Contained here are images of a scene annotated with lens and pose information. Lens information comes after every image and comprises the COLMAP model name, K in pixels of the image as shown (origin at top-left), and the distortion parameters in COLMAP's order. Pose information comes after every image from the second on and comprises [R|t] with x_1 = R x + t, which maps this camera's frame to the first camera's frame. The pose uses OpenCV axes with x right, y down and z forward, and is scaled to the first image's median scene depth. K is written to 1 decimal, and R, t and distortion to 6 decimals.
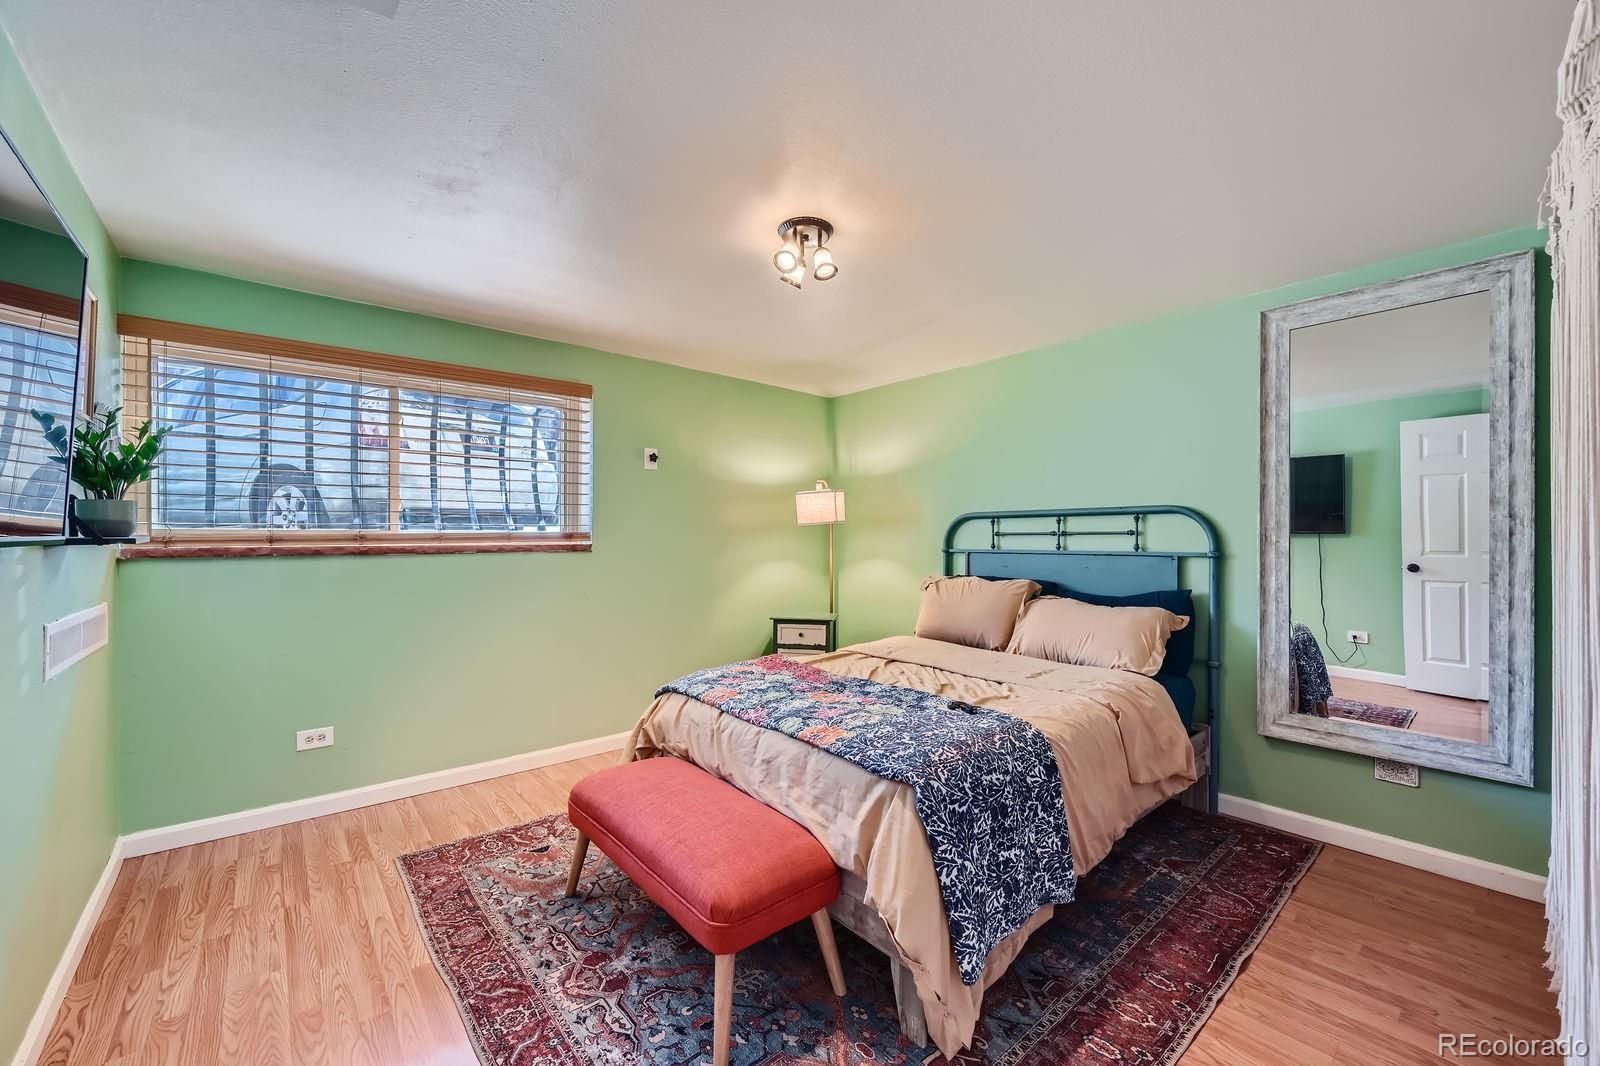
lens RADIAL K [[638.1, 0, 801.0], [0, 638.1, 530.7], [0, 0, 1]] dist [0.000678, -0.000667]
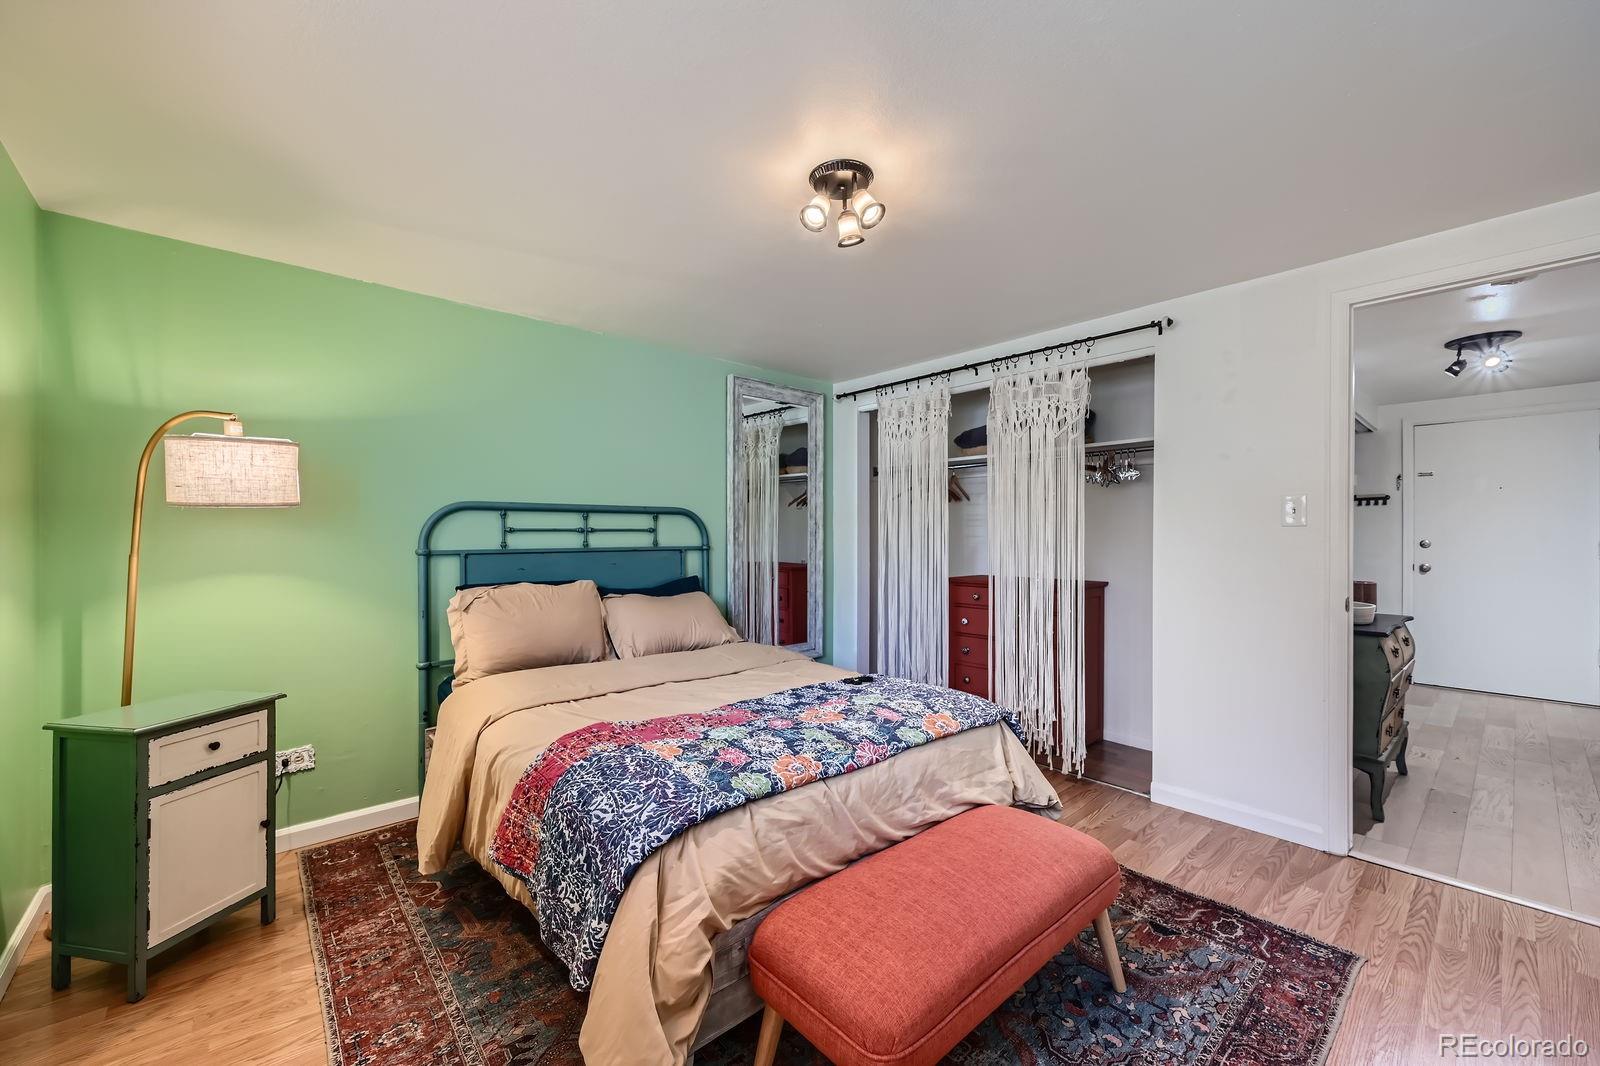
lens RADIAL K [[638.1, 0, 798.0], [0, 638.1, 536.4], [0, 0, 1]] dist [0.000678, -0.000667]
pose [[-0.026325, -0.001272, 0.999653, -0.967157], [-0.010485, 0.999945, 0.000996, 0.016261], [-0.999598, -0.010455, -0.026337, 1.230070]]
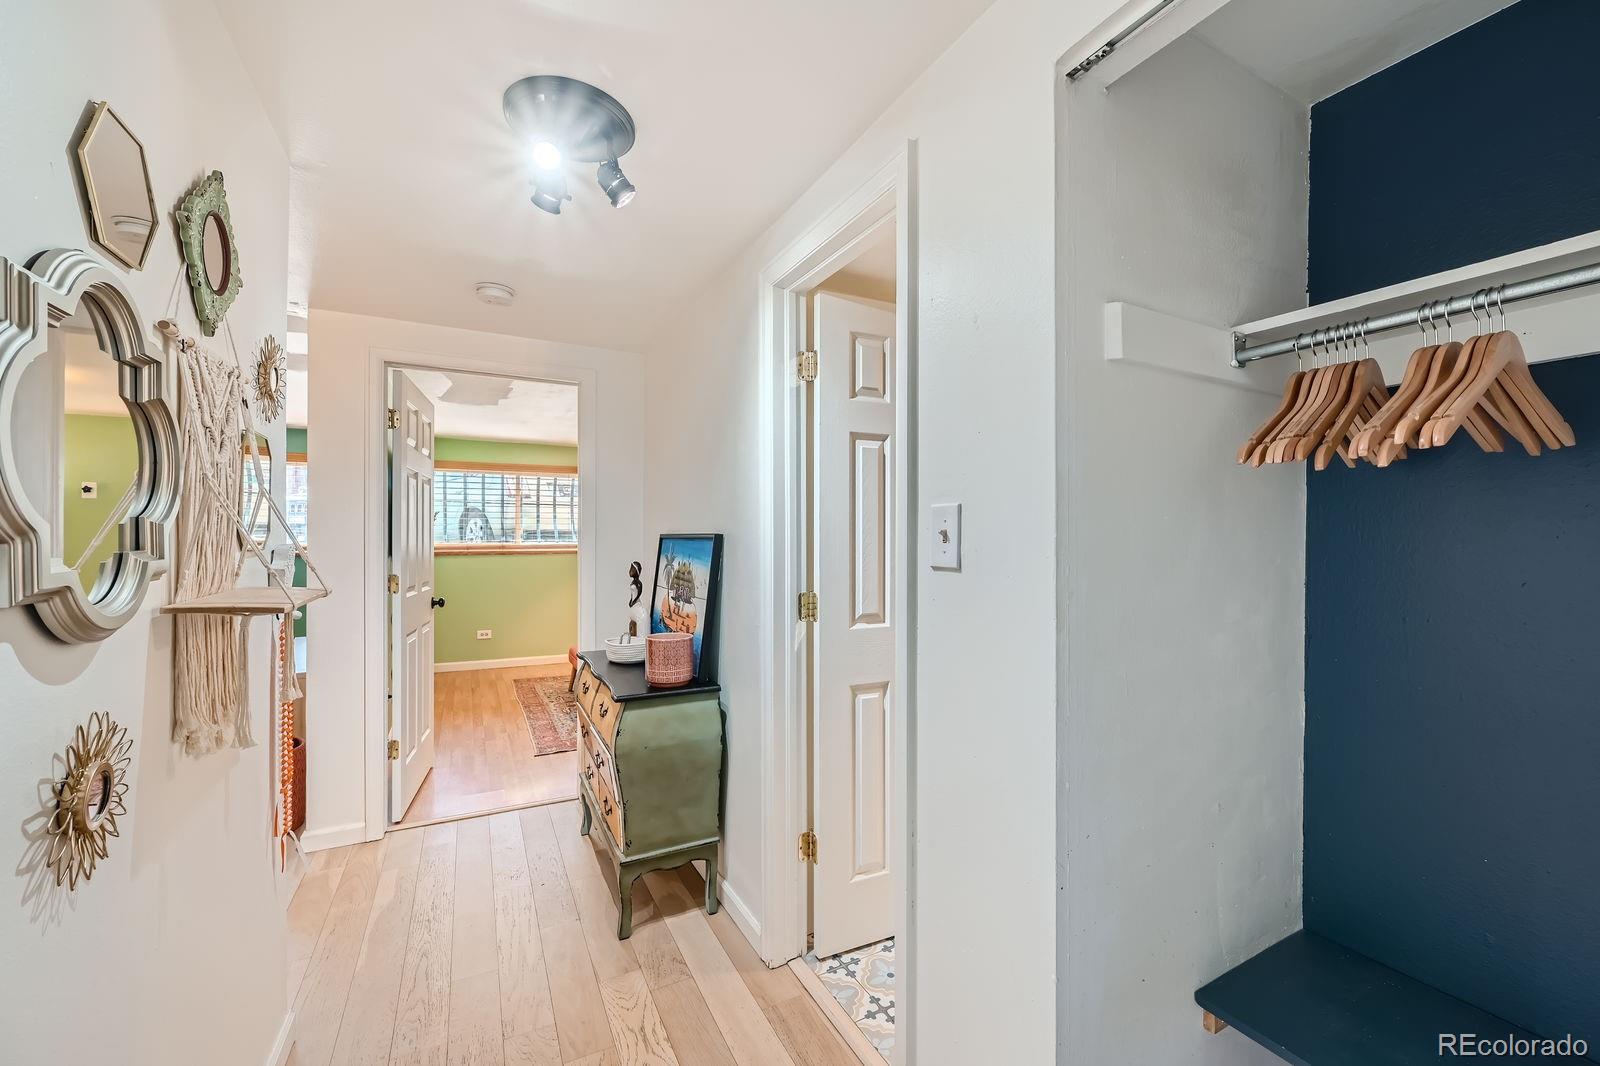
lens RADIAL K [[638.1, 0, 797.1], [0, 638.1, 526.9], [0, 0, 1]] dist [0.000678, -0.000667]
pose [[0.977309, 0.011981, -0.211479, 0.375947], [-0.009607, 0.999879, 0.012251, -0.045762], [0.211600, -0.009941, 0.977306, -0.459647]]
